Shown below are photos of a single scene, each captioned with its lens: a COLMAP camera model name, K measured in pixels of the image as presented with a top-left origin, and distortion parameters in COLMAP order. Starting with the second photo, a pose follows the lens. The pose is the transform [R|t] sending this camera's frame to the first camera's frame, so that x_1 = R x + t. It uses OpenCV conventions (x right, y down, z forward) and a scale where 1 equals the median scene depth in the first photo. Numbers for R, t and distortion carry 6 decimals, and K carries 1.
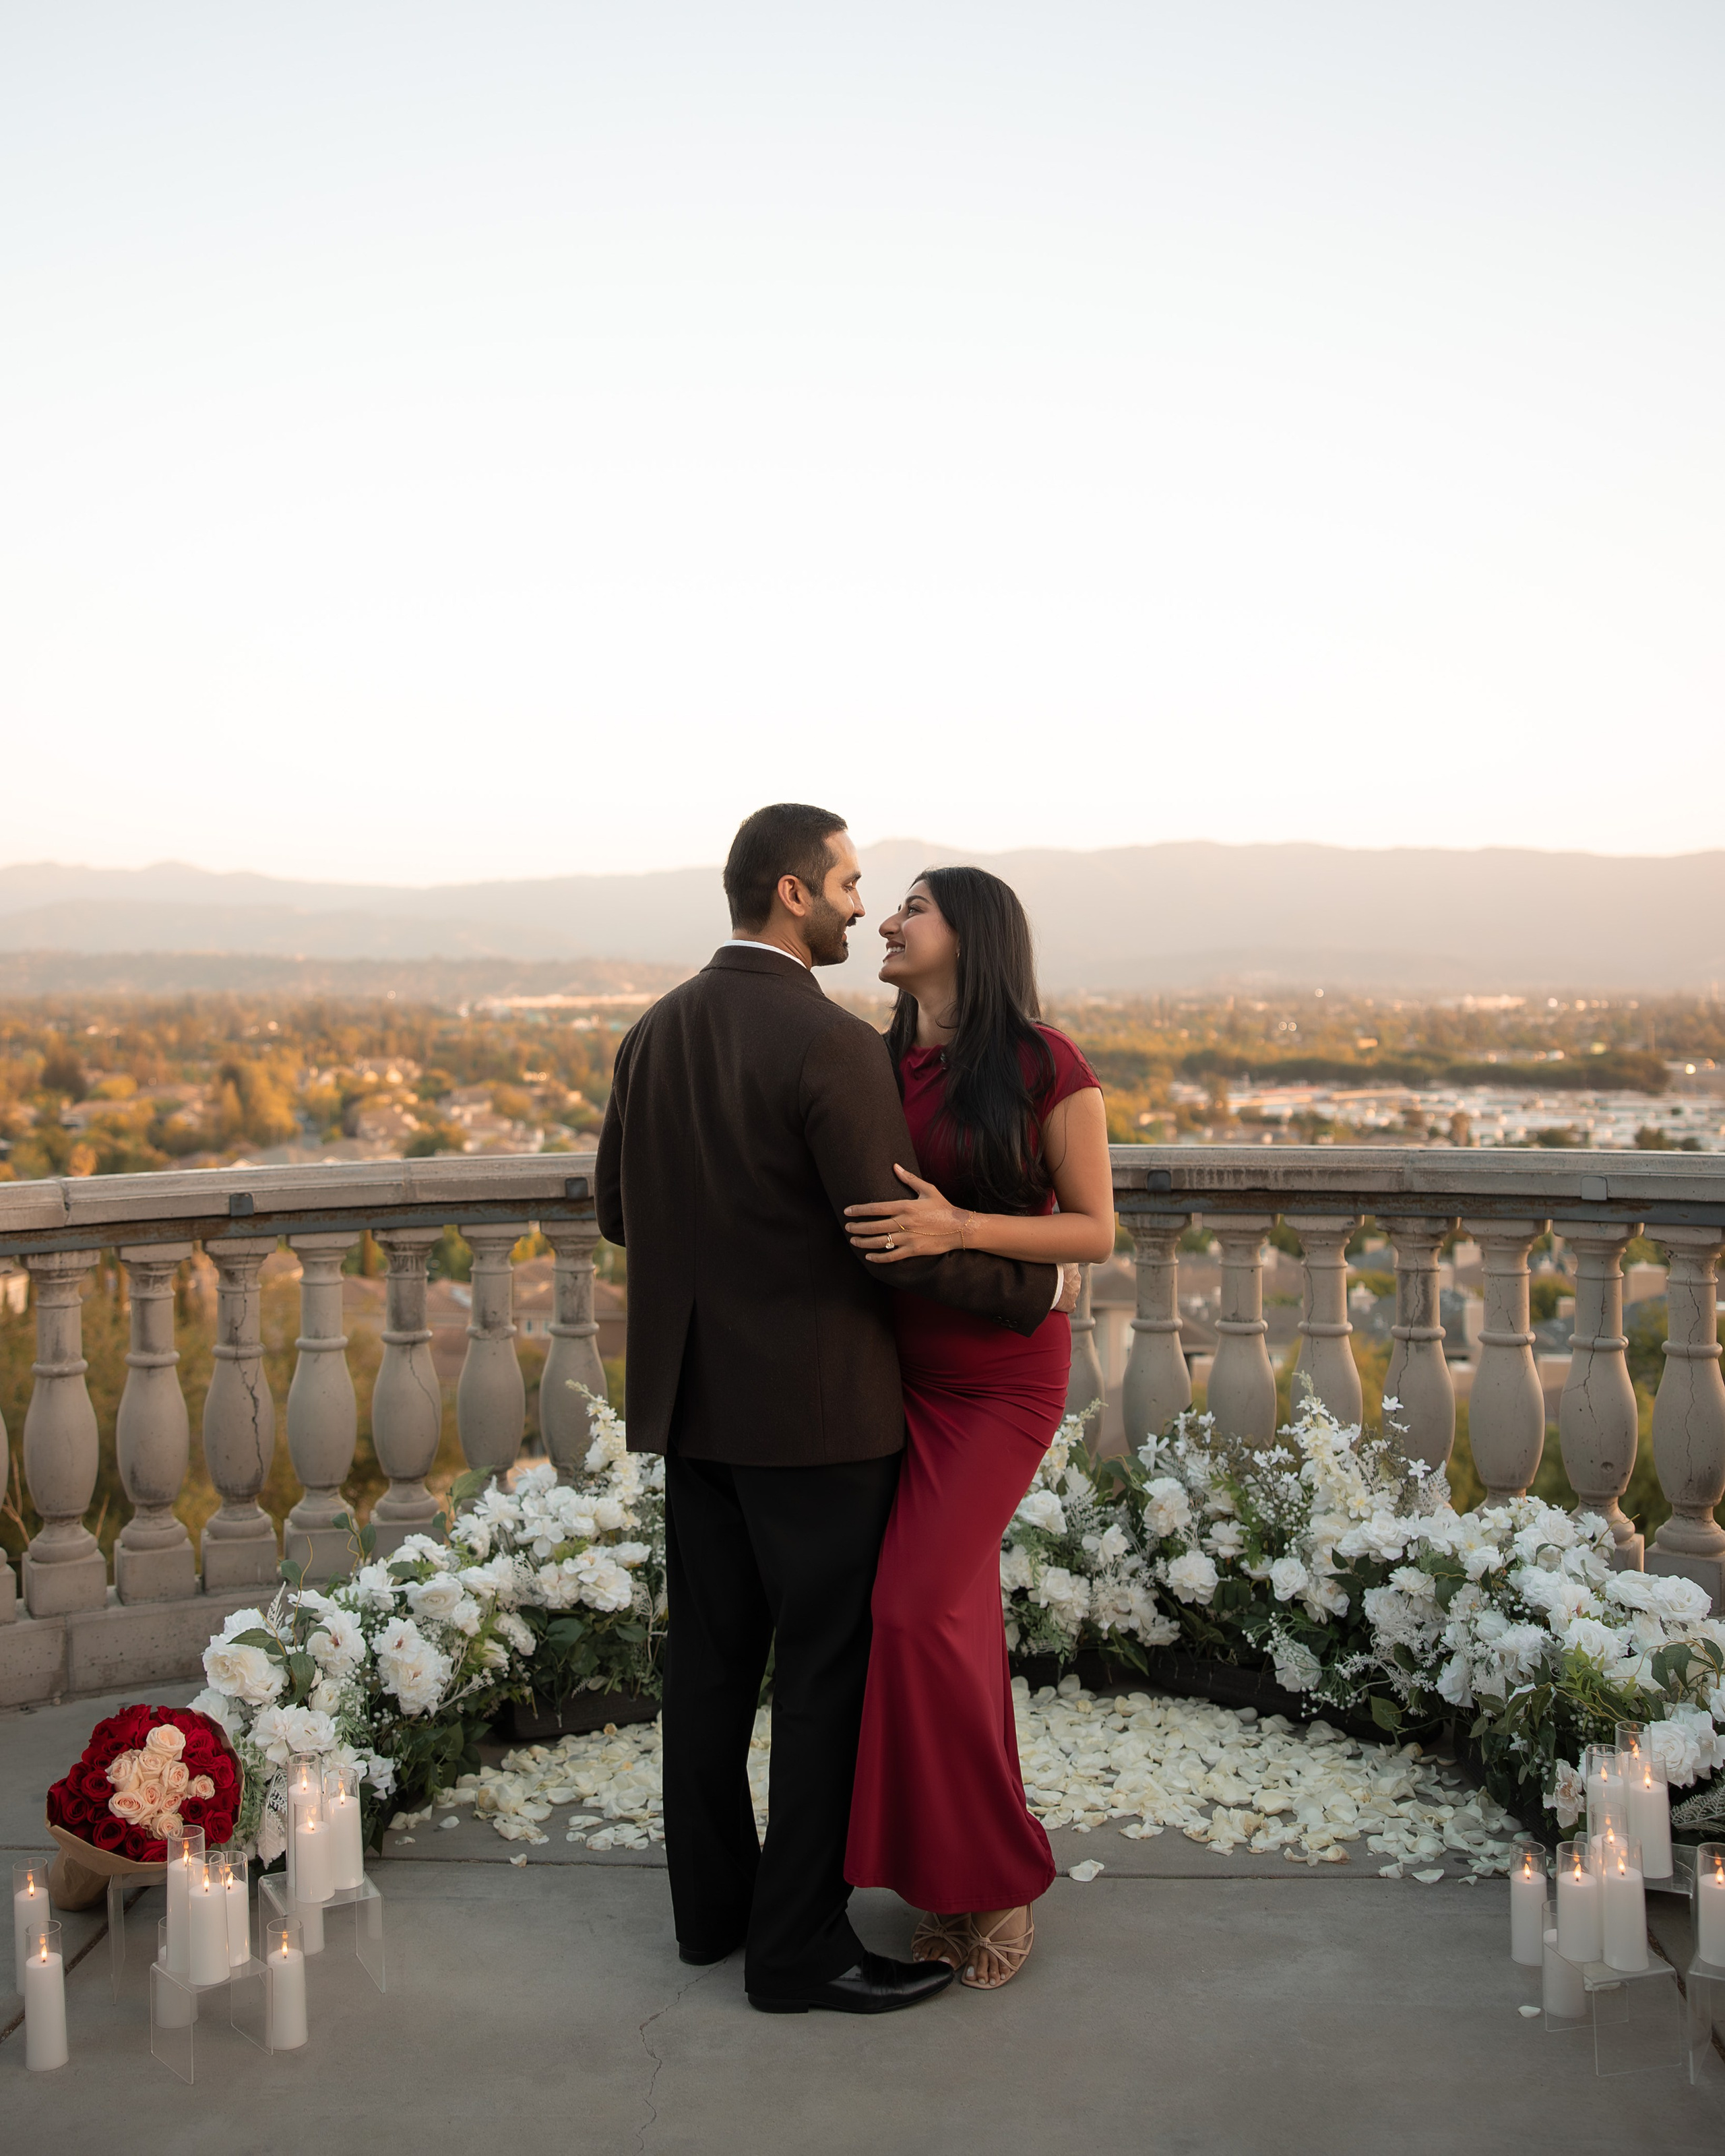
lens RADIAL K [[2289.6, 0, 781.2], [0, 2289.6, 876.5], [0, 0, 1]] dist [-0.075934, 0.000000]
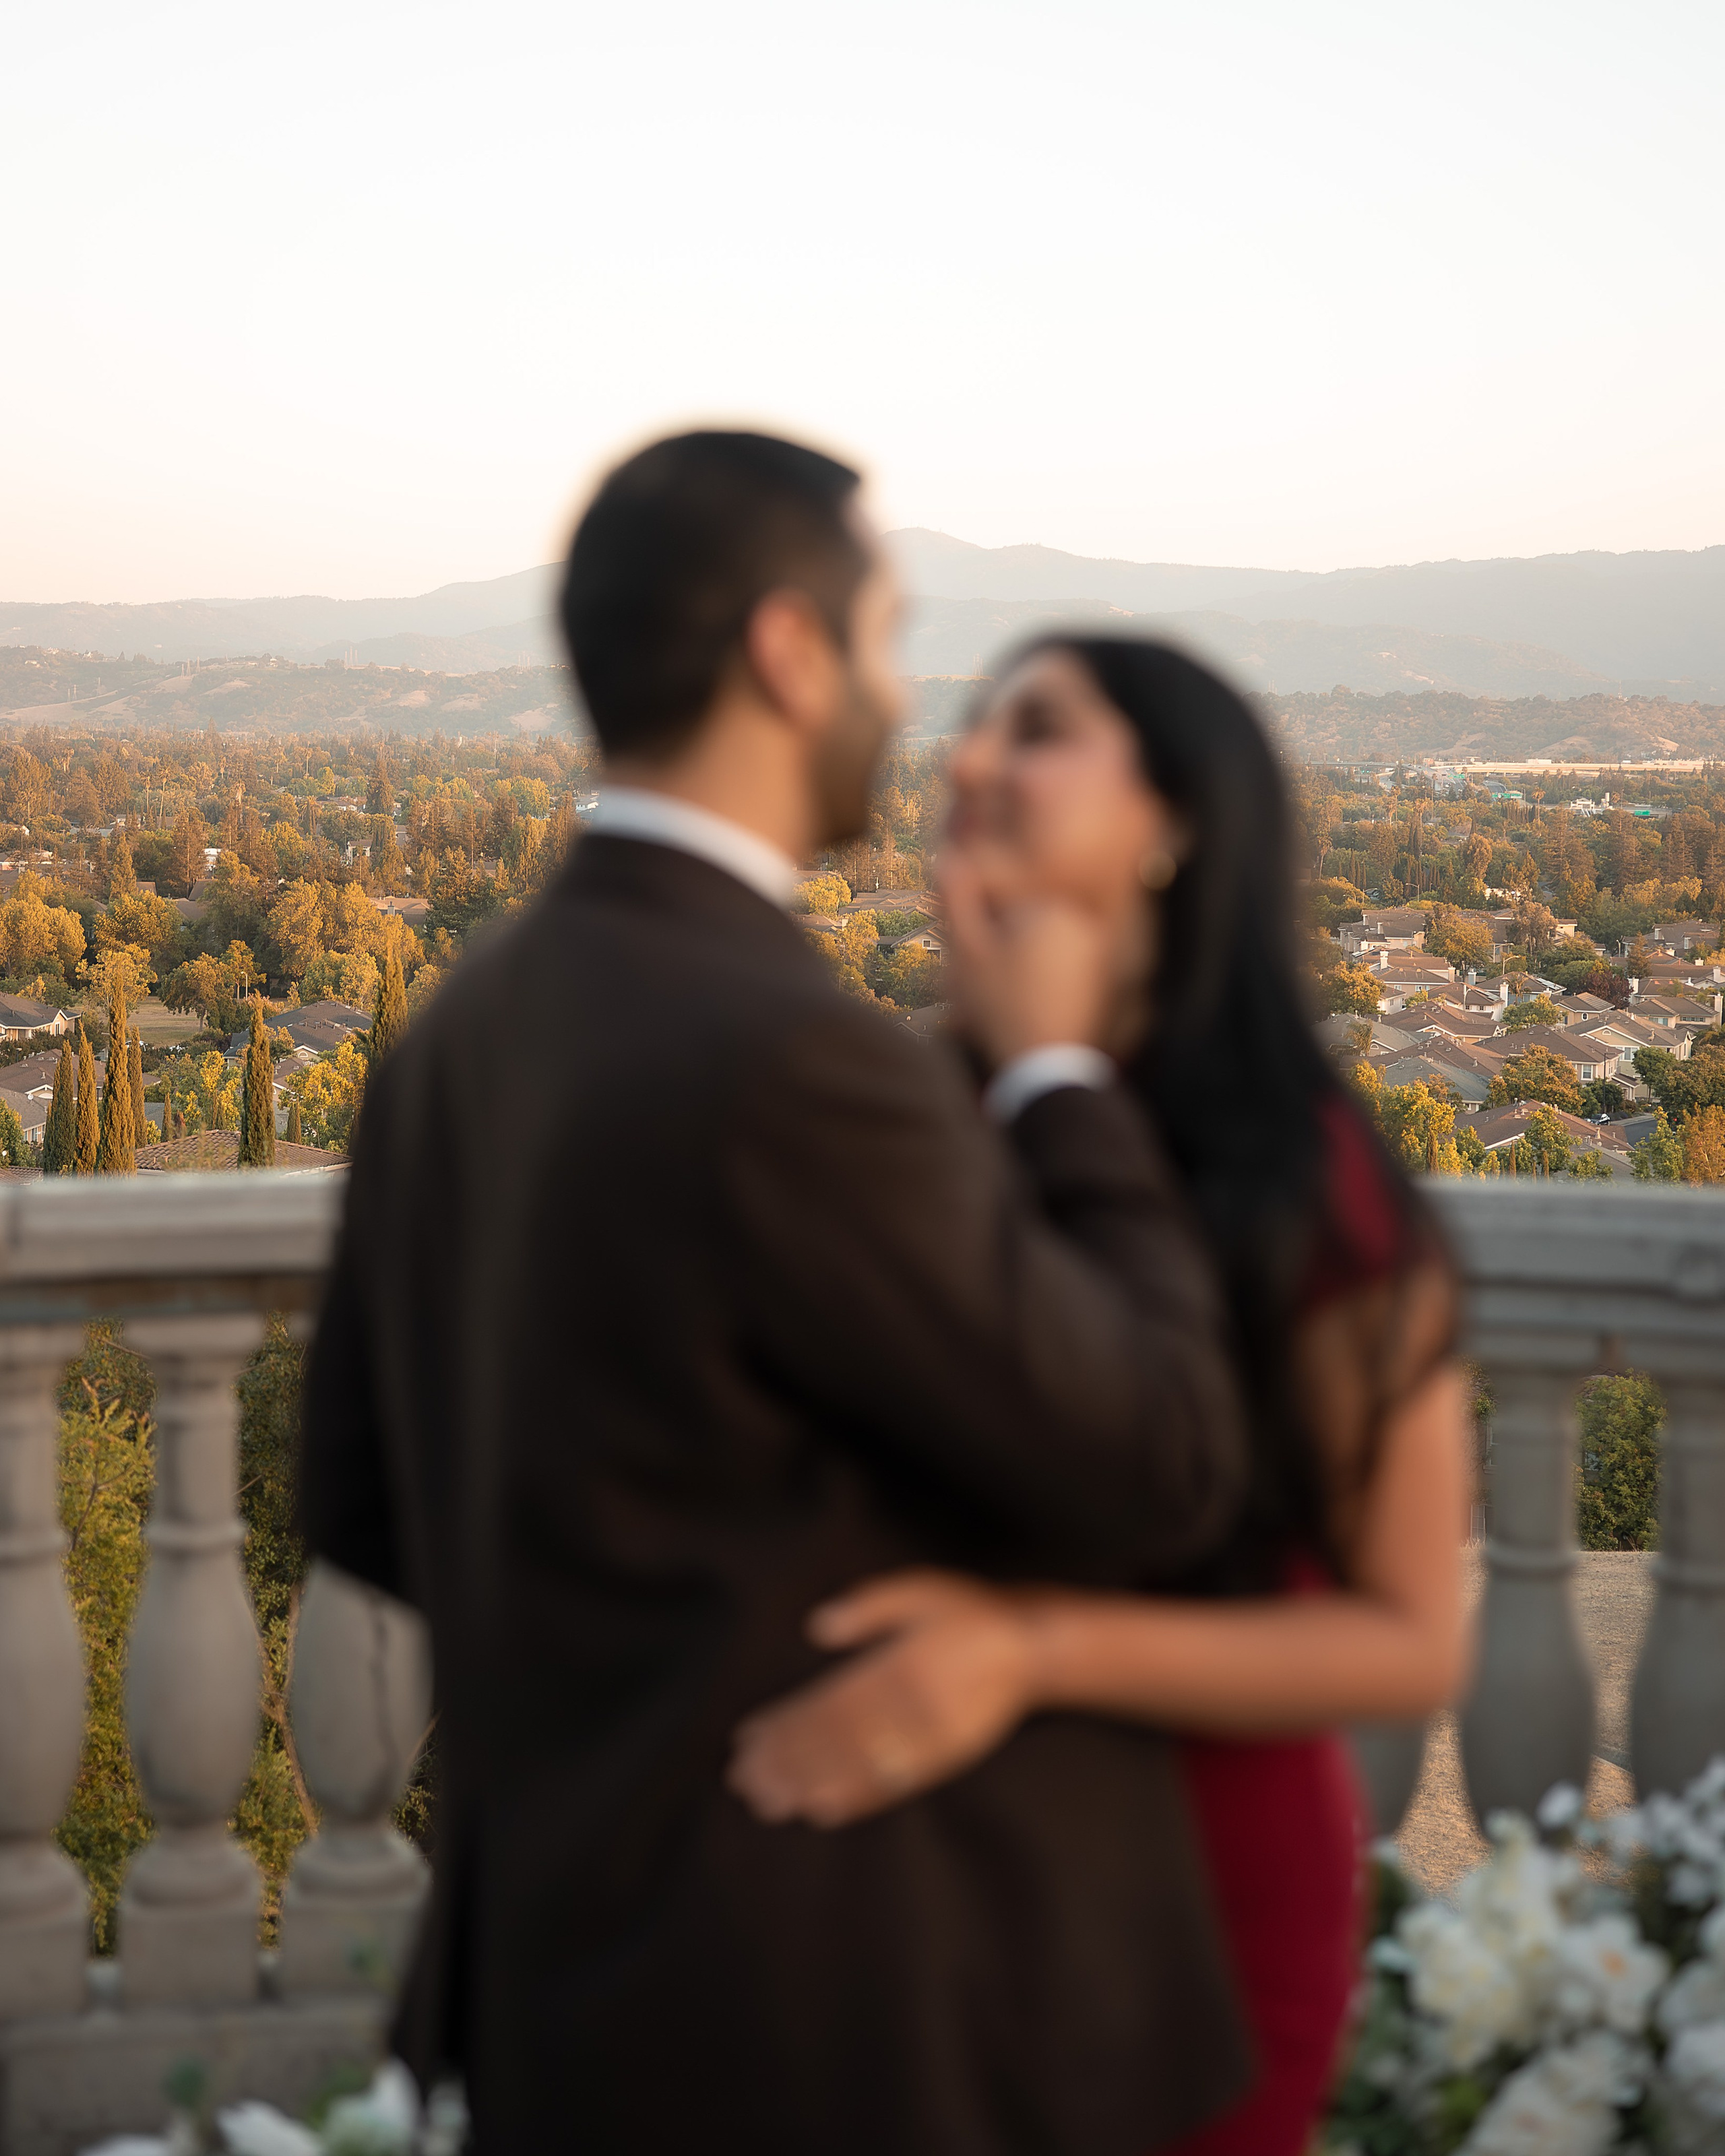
lens RADIAL K [[3737.9, 0, 812.2], [0, 3737.9, 867.3], [0, 0, 1]] dist [0.077845, 0.000000]
pose [[0.955748, 0.028924, -0.292762, 0.105590], [-0.004382, 0.996444, 0.084139, -0.012528], [0.294154, -0.079132, 0.952476, 0.237544]]
